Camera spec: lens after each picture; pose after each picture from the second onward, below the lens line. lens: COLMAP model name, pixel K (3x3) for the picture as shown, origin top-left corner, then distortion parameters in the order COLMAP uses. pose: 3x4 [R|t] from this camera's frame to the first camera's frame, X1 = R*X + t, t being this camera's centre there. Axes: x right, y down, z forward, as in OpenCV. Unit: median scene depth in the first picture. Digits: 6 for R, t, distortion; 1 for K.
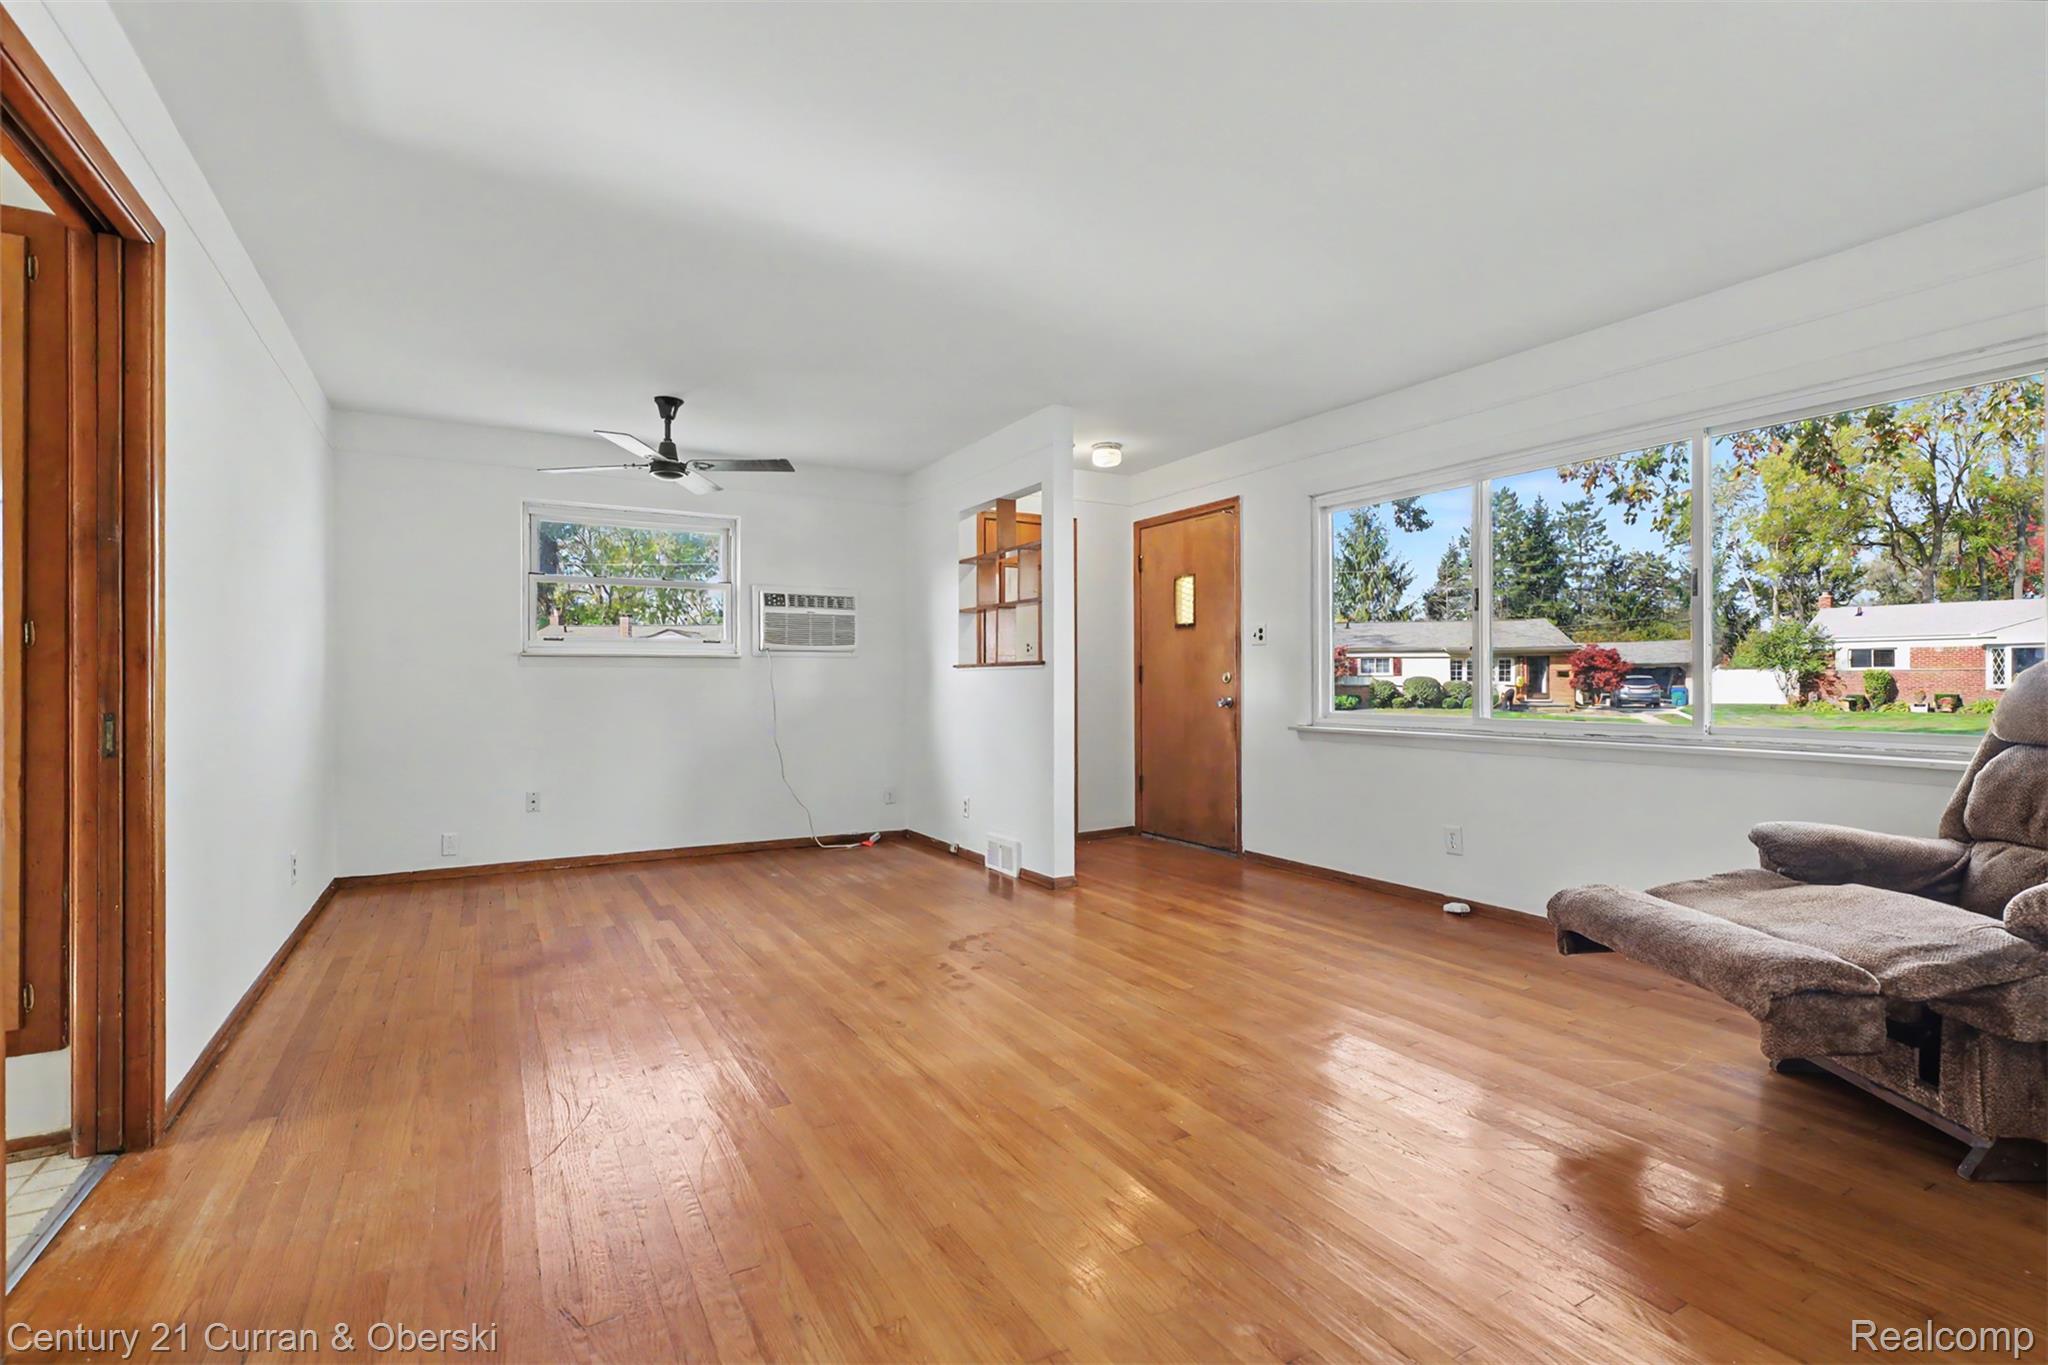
lens RADIAL K [[936.1, 0, 1026.7], [0, 936.1, 671.5], [0, 0, 1]] dist [-0.000241, -0.000120]
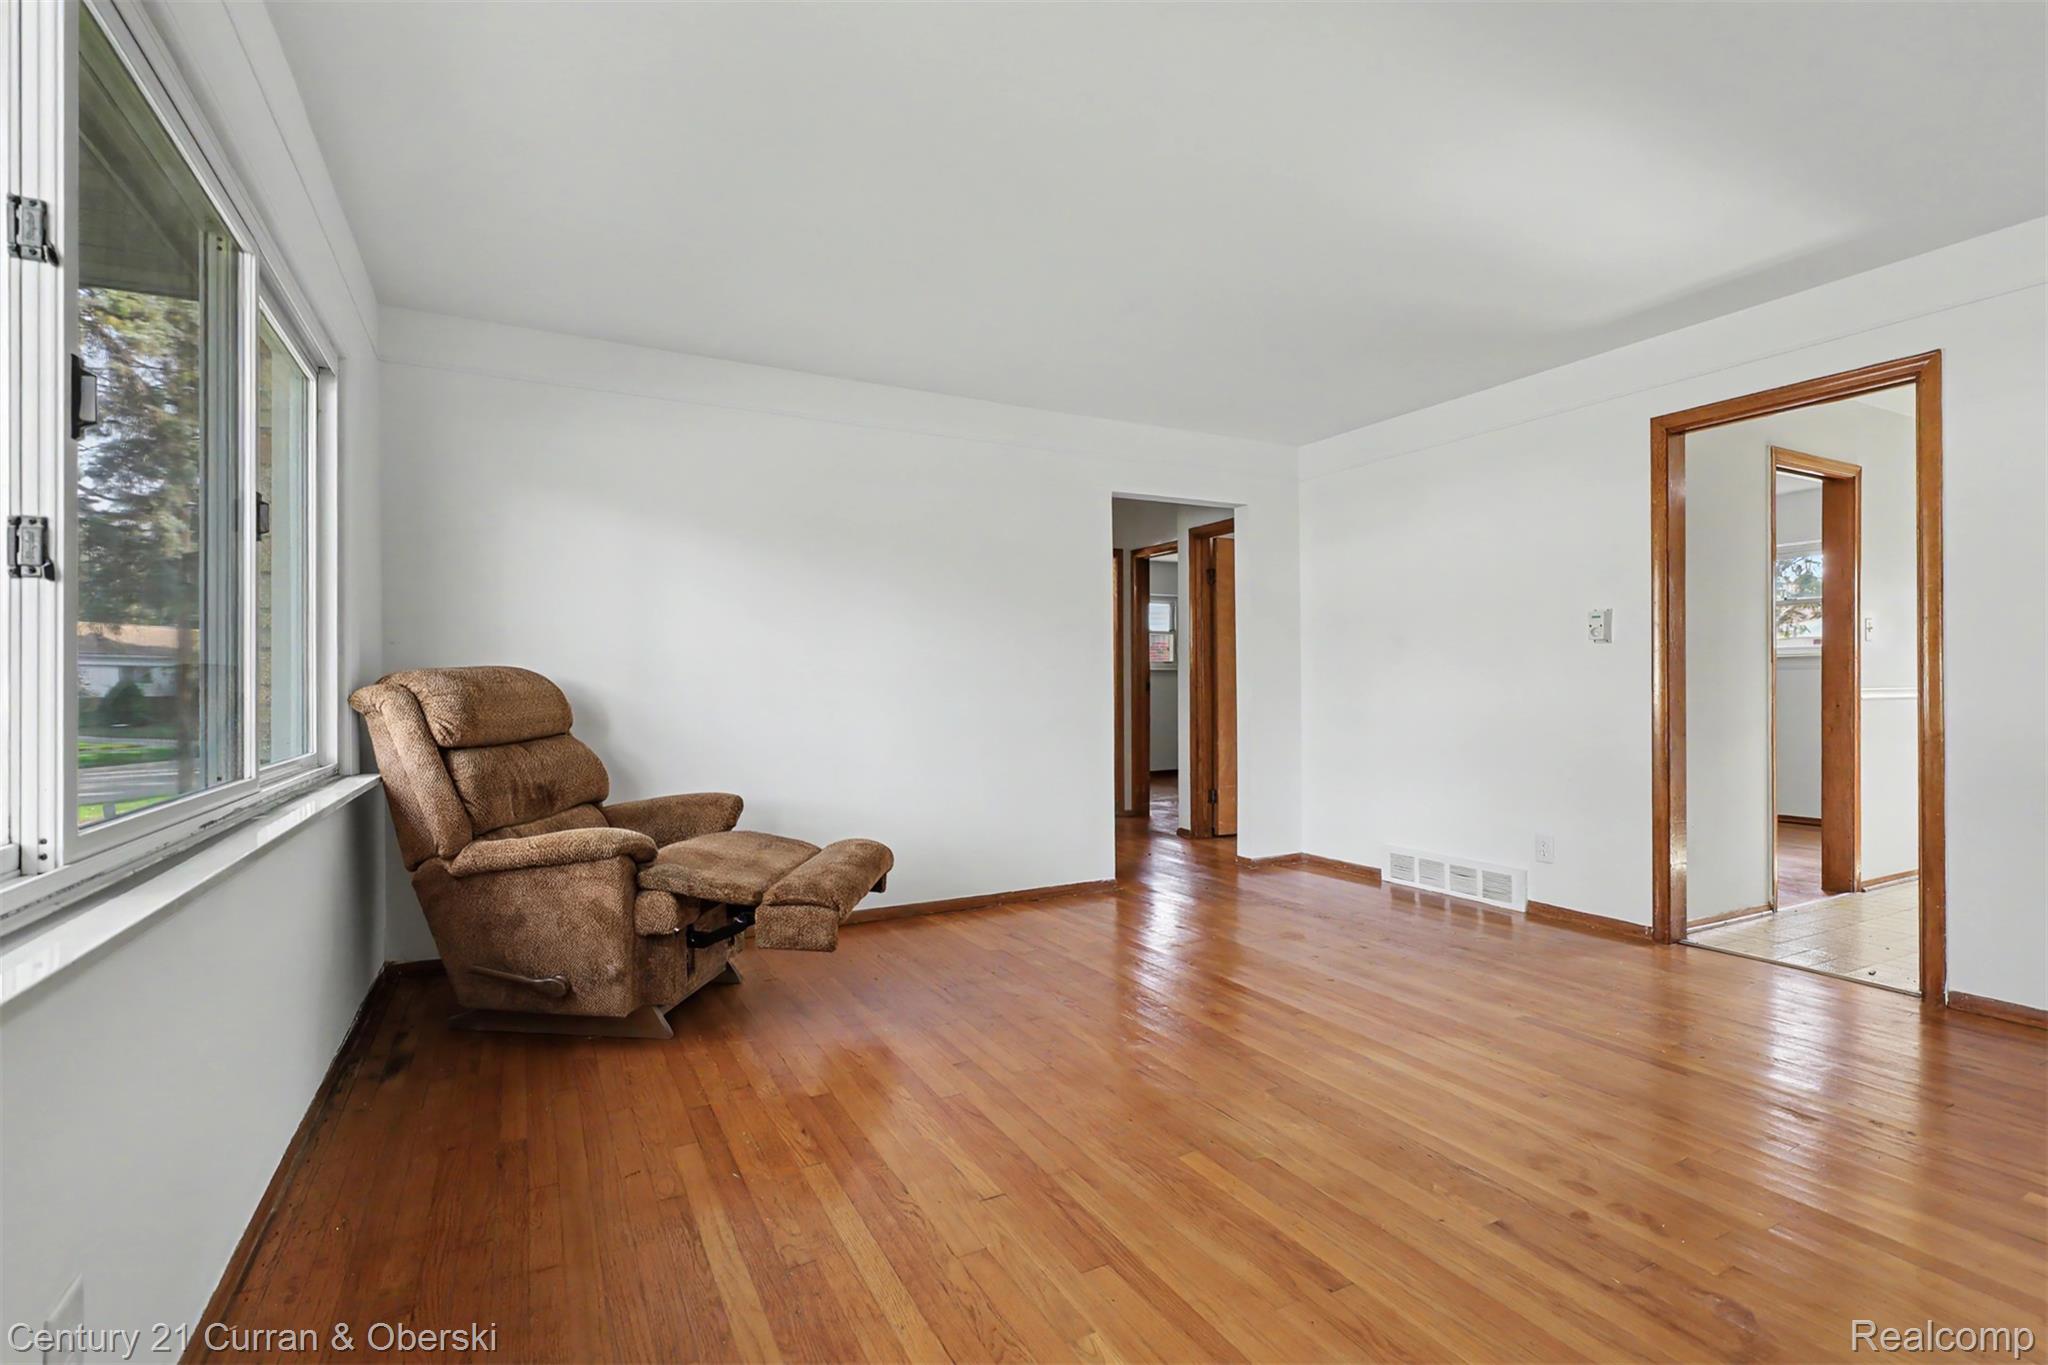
lens RADIAL K [[936.1, 0, 1026.7], [0, 936.1, 671.5], [0, 0, 1]] dist [-0.000241, -0.000120]
pose [[-0.999424, 0.011305, 0.031997, 0.197766], [0.010525, 0.999646, -0.024433, 0.010305], [-0.032262, -0.024082, -0.999189, 1.260999]]
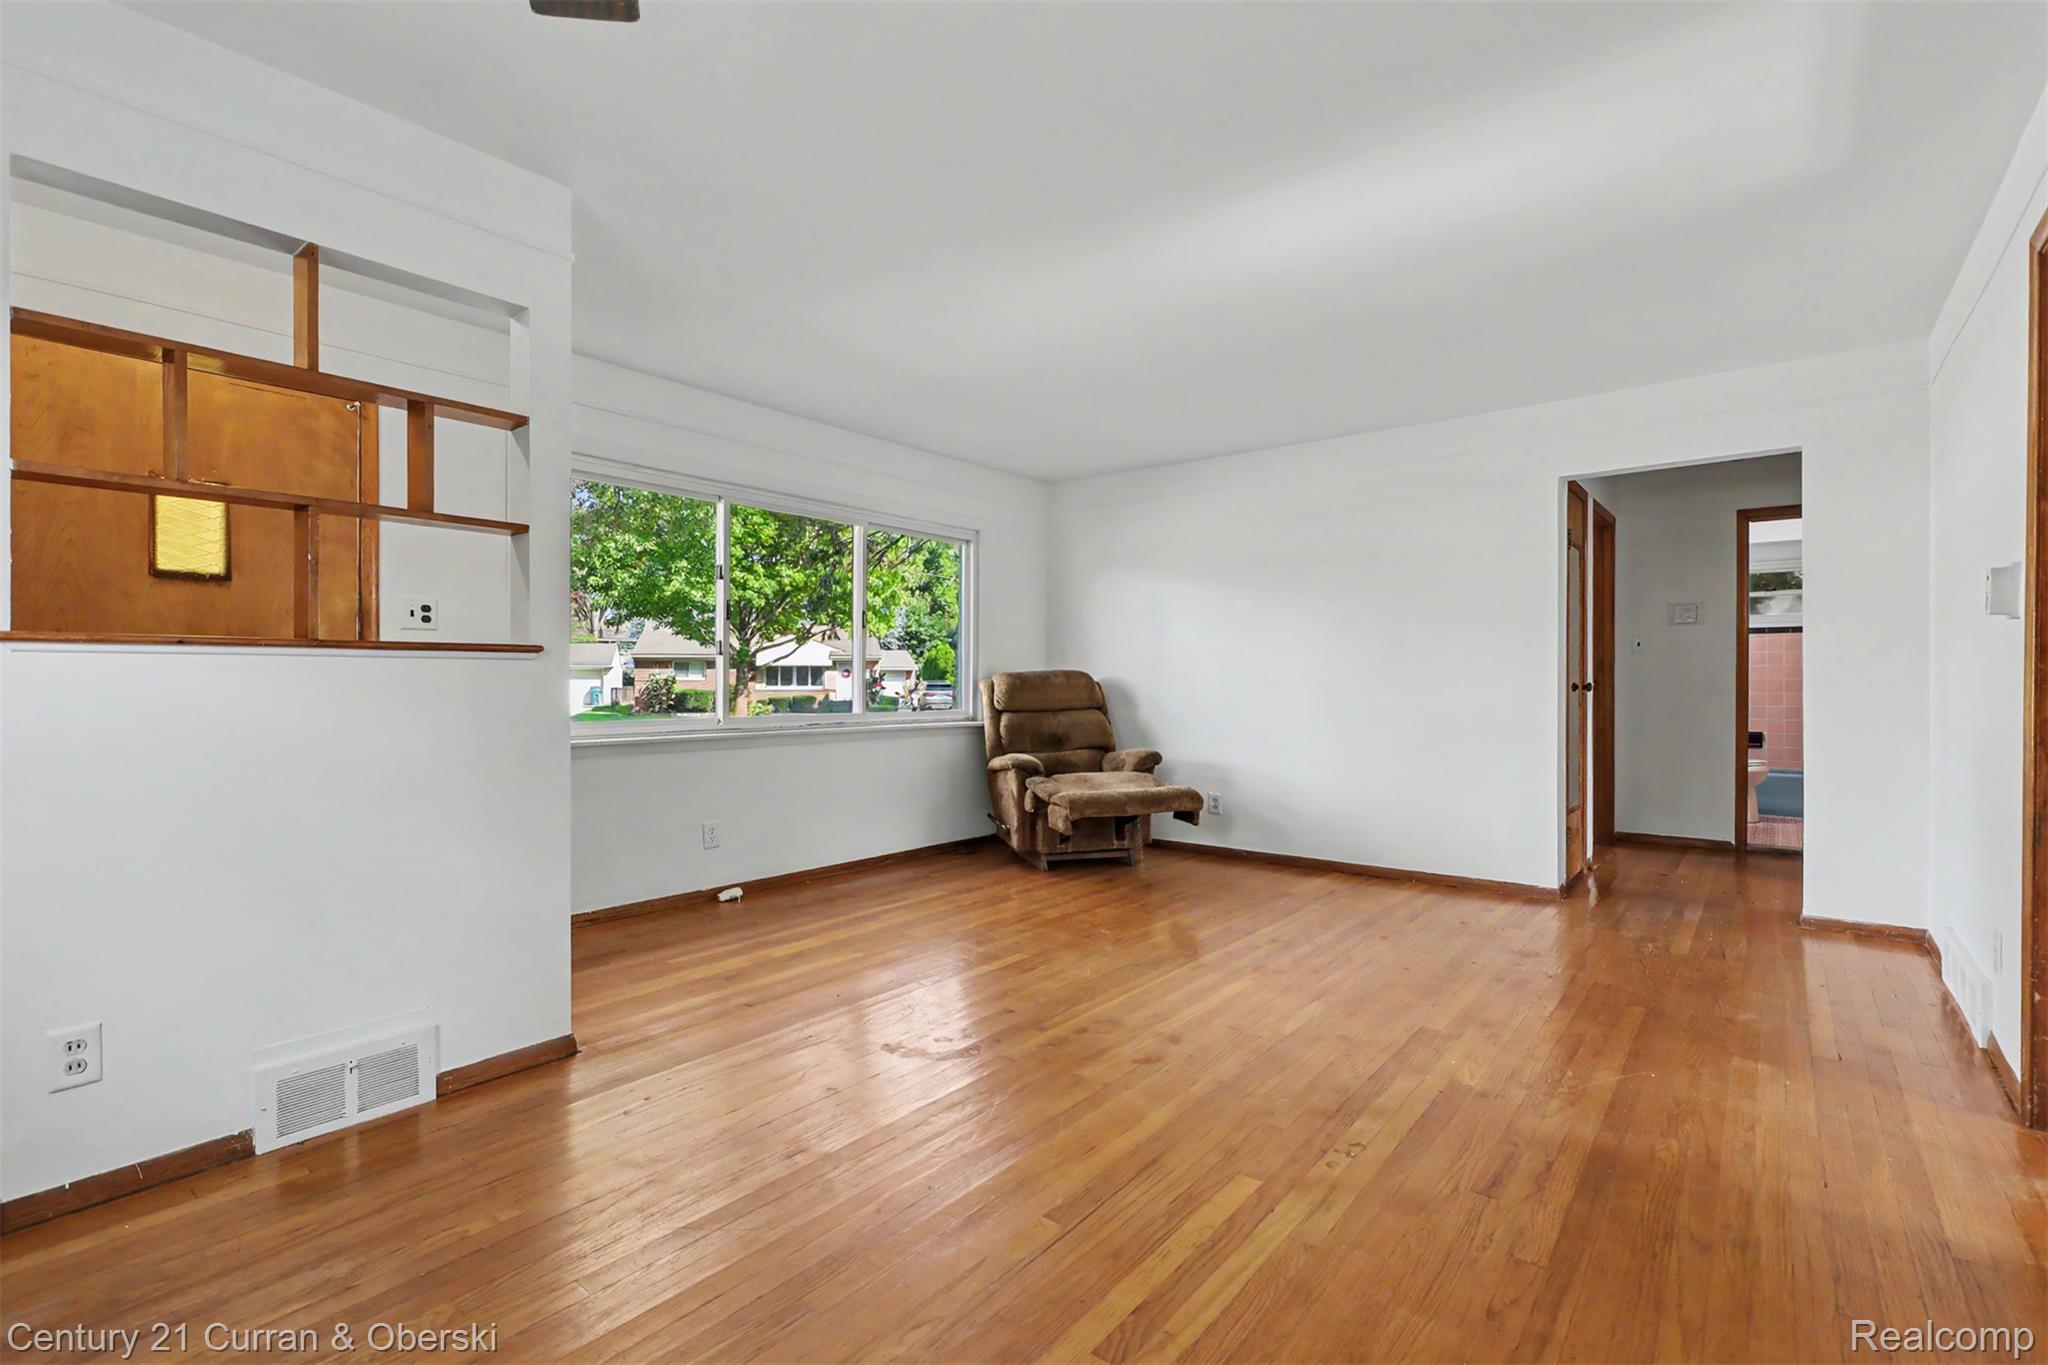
lens RADIAL K [[936.1, 0, 1026.7], [0, 936.1, 671.5], [0, 0, 1]] dist [-0.000241, -0.000120]
pose [[-0.366120, 0.014235, 0.930459, -0.669611], [-0.010175, 0.999762, -0.019298, 0.012760], [-0.930512, -0.016533, -0.365888, 1.071289]]
